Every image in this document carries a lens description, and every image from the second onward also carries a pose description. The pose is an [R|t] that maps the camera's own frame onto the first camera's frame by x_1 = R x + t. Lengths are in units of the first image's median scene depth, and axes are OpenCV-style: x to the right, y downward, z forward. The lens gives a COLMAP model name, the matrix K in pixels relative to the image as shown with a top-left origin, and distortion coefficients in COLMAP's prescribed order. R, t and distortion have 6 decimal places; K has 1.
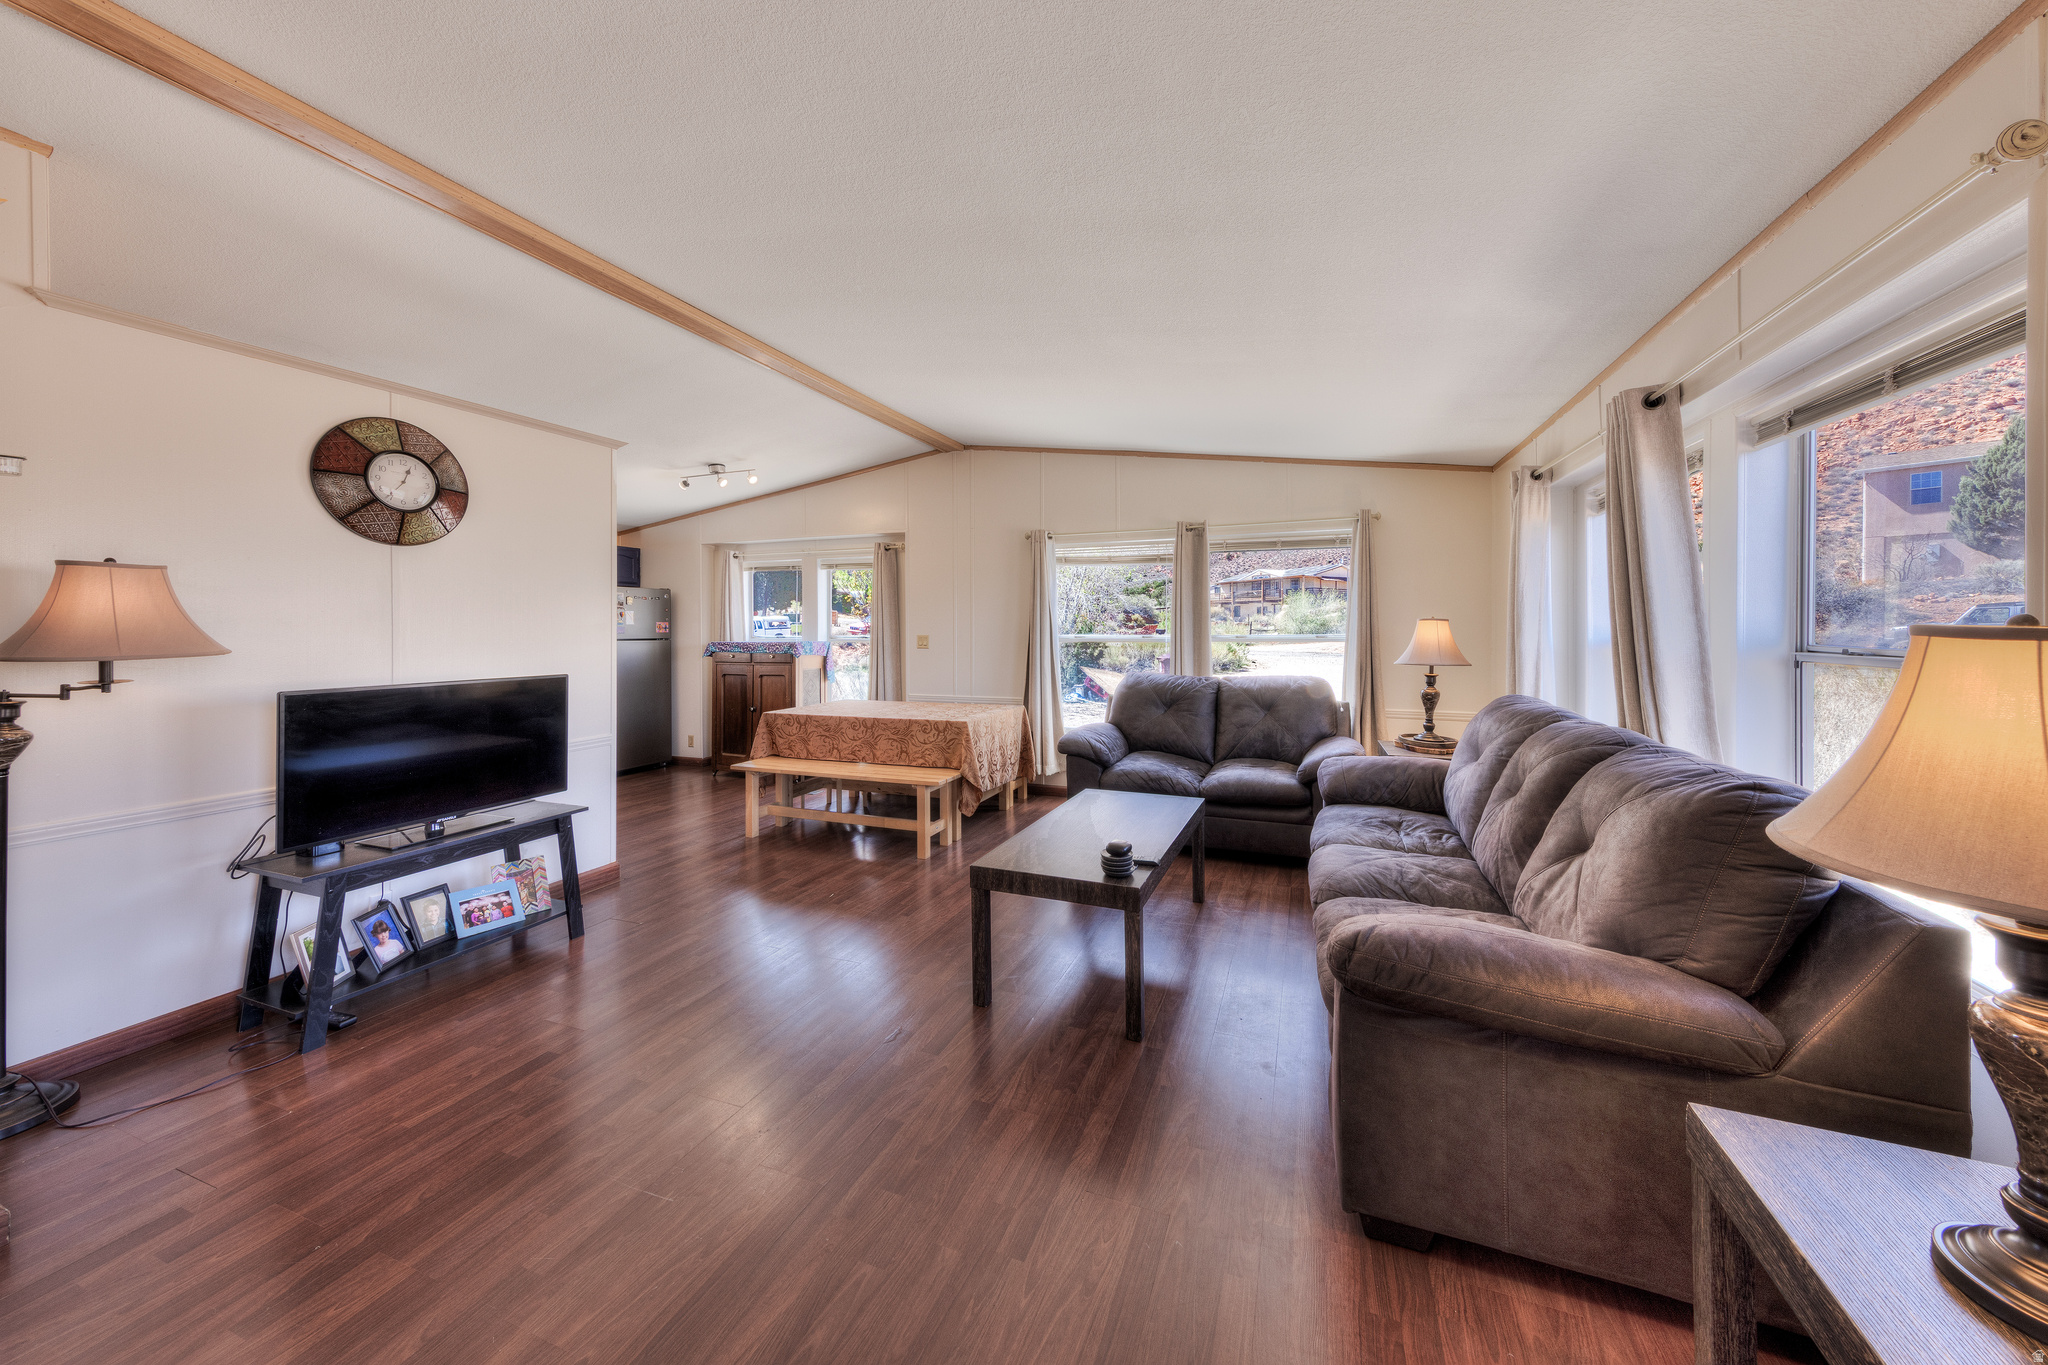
lens RADIAL K [[671.4, 0, 999.3], [0, 671.4, 633.4], [0, 0, 1]] dist [0.002381, -0.000154]
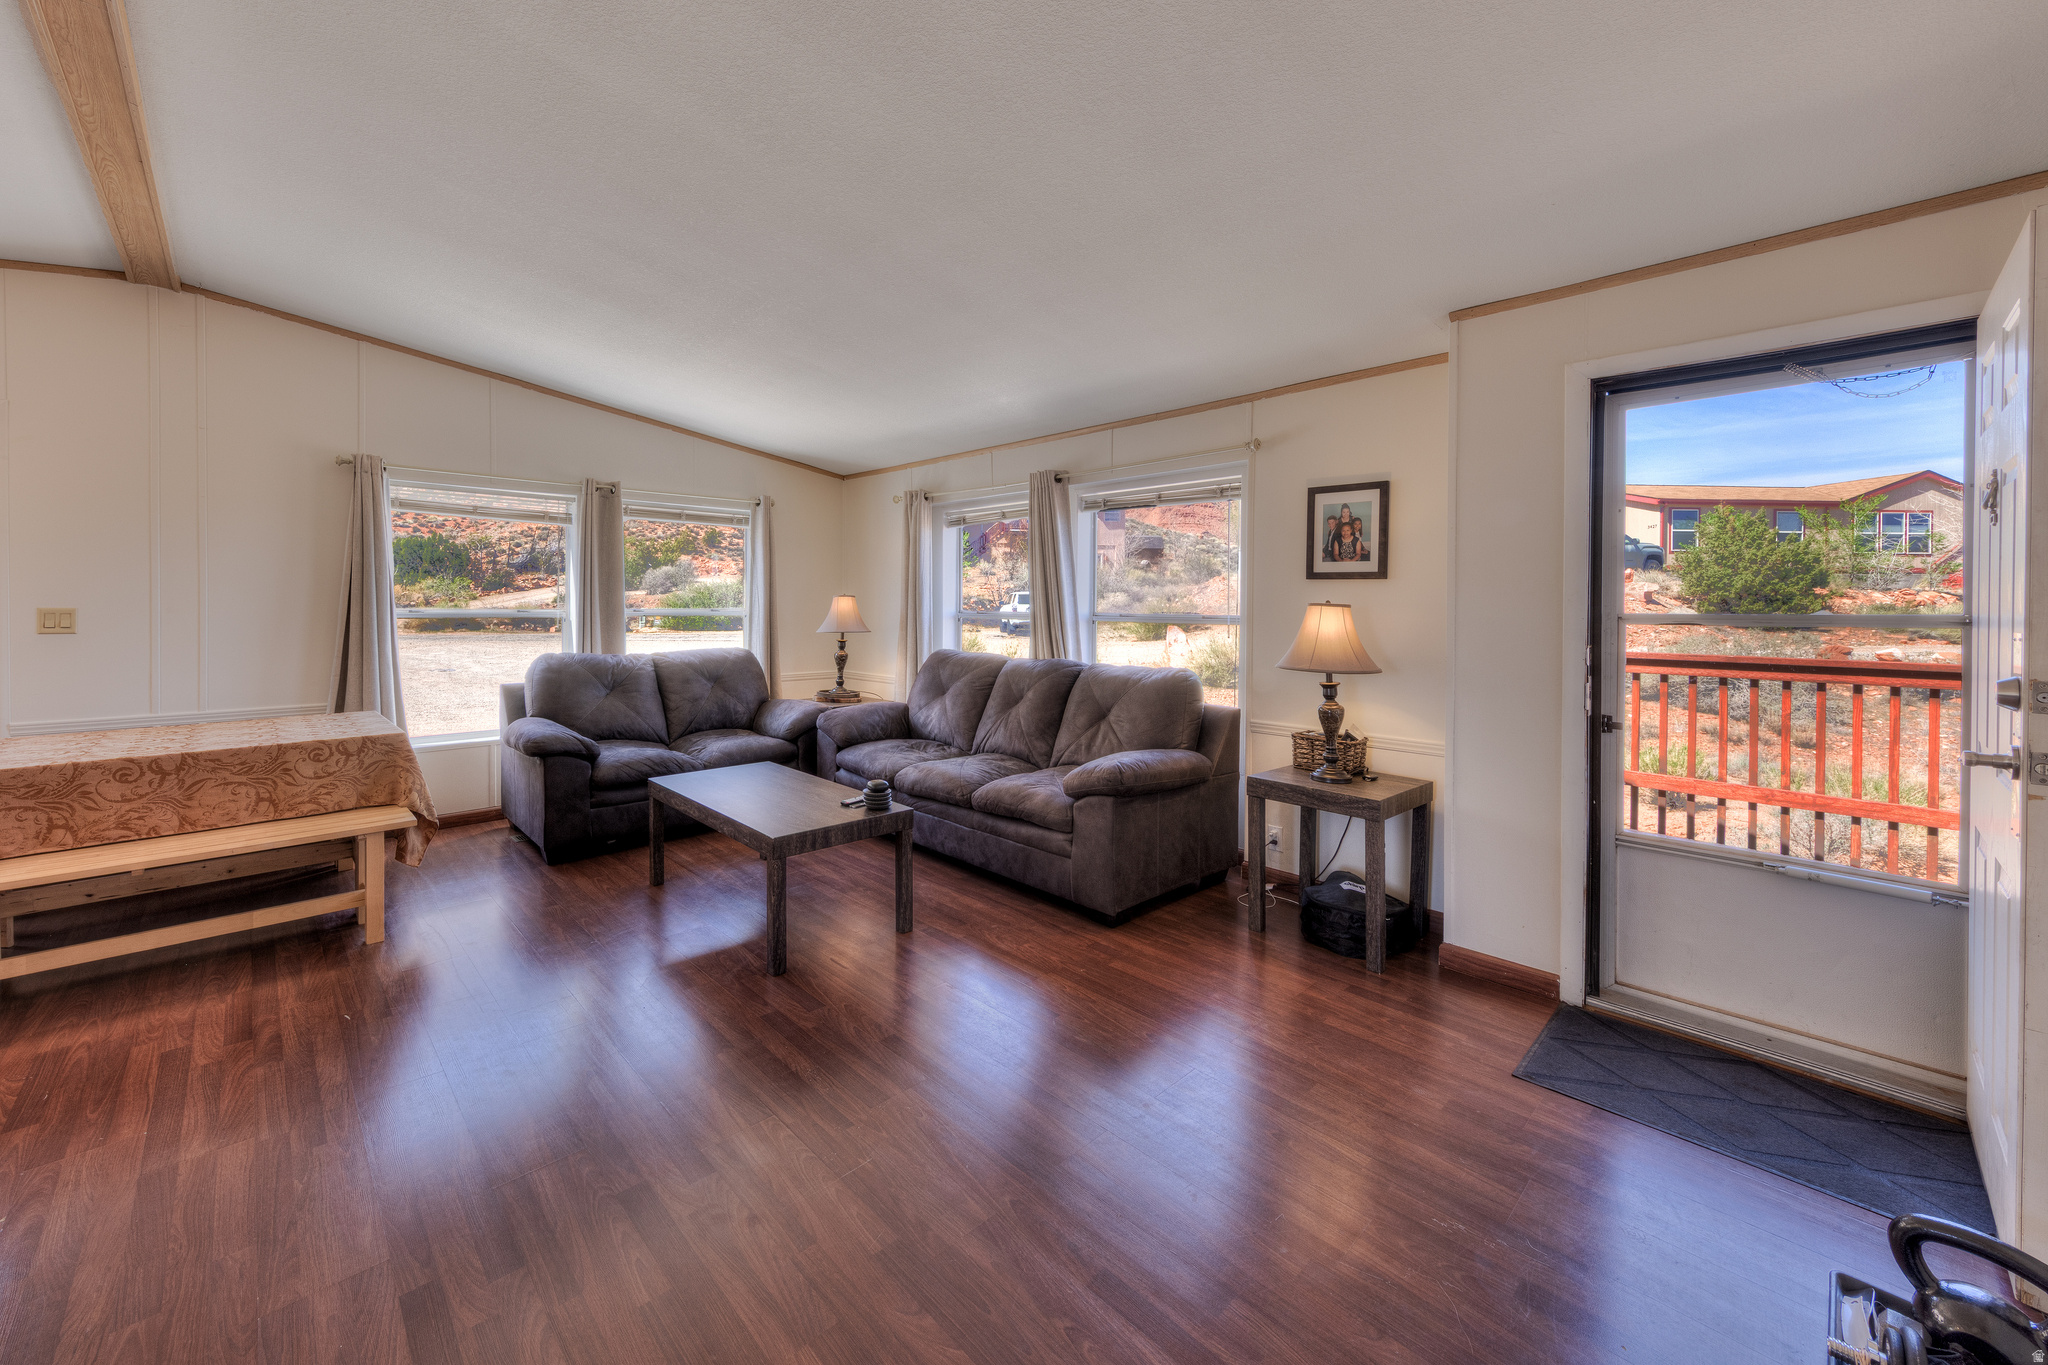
lens RADIAL K [[780.8, 0, 1018.5], [0, 780.8, 609.1], [0, 0, 1]] dist [0.001272, -0.000073]
pose [[0.442199, -0.003699, 0.896909, -0.492830], [-0.008193, 0.999933, 0.008163, -0.011094], [-0.896879, -0.010958, 0.442140, 0.059306]]
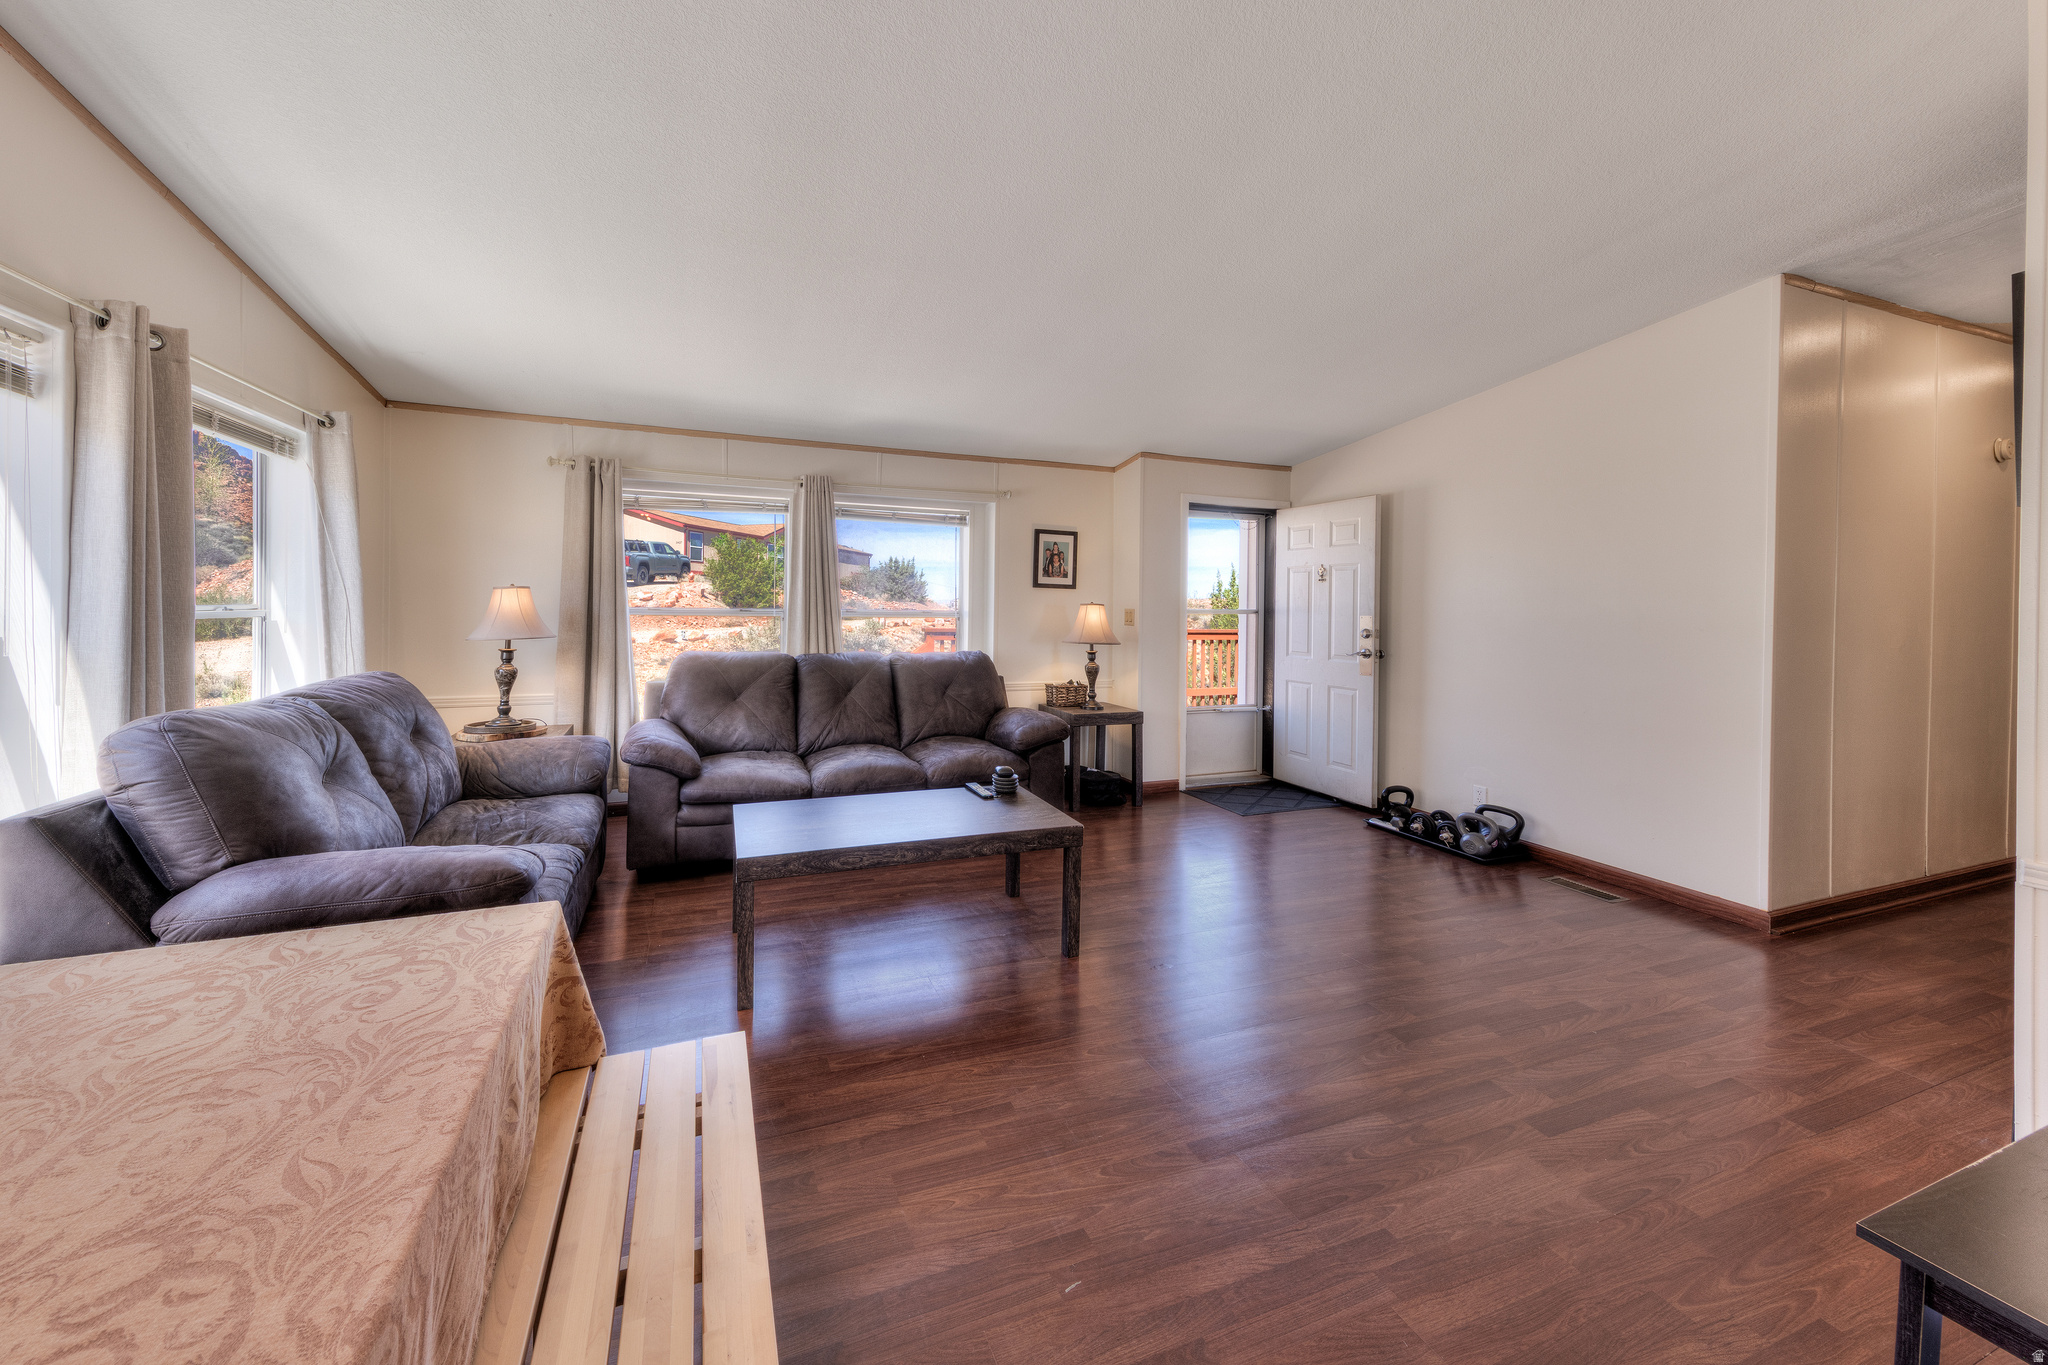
lens RADIAL K [[671.4, 0, 943.2], [0, 671.4, 607.9], [0, 0, 1]] dist [0.002381, -0.000154]
pose [[-0.613035, -0.013074, 0.789948, -0.389157], [-0.015597, 0.999868, 0.004444, -0.006779], [-0.789902, -0.009597, -0.613158, 1.038176]]
